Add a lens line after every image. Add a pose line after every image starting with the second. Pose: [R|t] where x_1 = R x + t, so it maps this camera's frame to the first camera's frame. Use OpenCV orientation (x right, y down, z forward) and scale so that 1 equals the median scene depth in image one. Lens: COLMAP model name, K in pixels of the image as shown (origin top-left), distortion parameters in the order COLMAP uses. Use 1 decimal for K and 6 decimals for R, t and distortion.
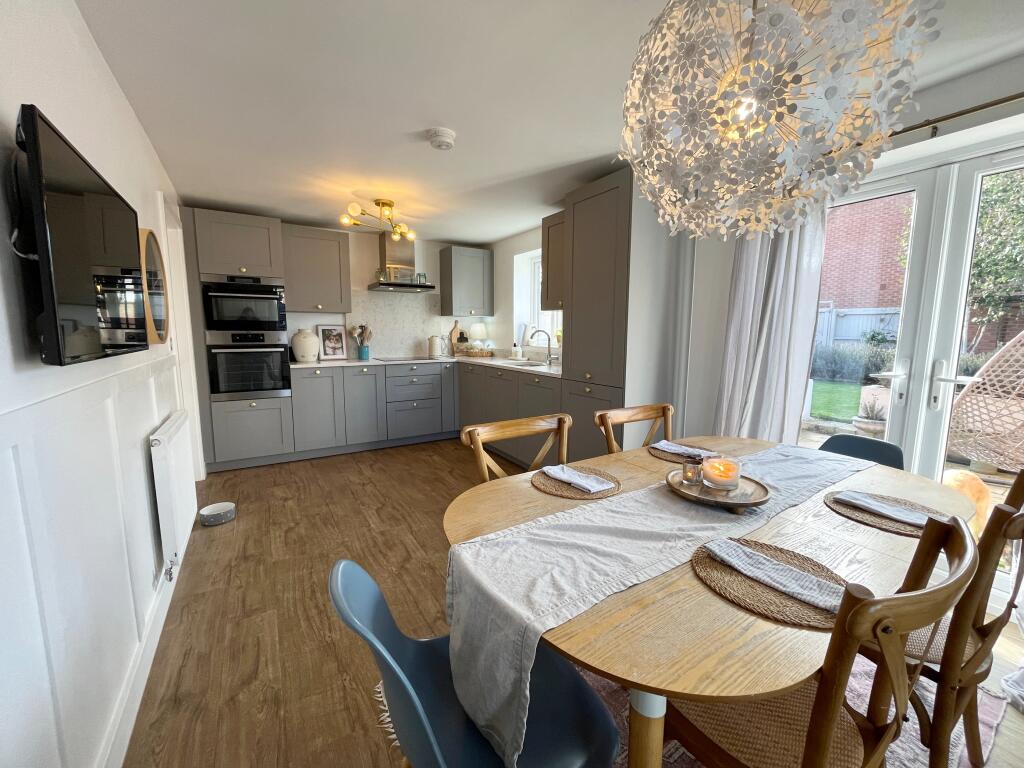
lens RADIAL K [[414.4, 0, 512.0], [0, 414.4, 384.0], [0, 0, 1]] dist [-0.001084, -0.000122]
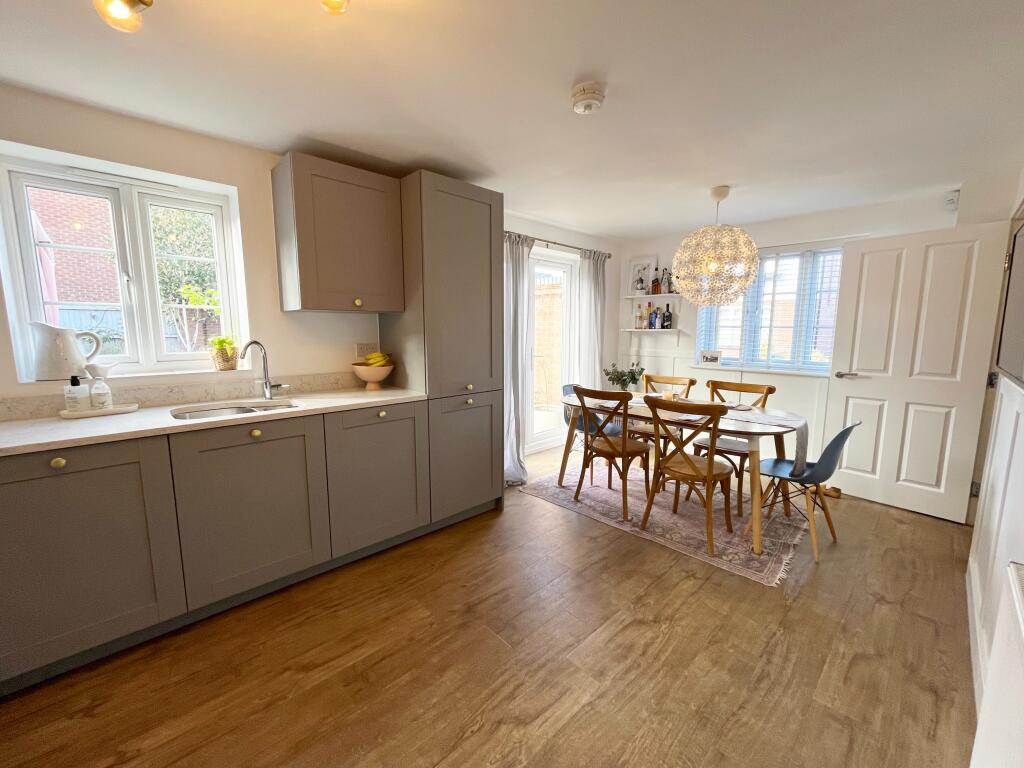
lens RADIAL K [[414.4, 0, 512.0], [0, 414.4, 384.0], [0, 0, 1]] dist [-0.001084, -0.000122]
pose [[-0.208019, -0.137473, 0.968416, -0.771567], [0.121900, 0.978712, 0.165119, -0.174267], [-0.970499, 0.152397, -0.186832, 1.095416]]
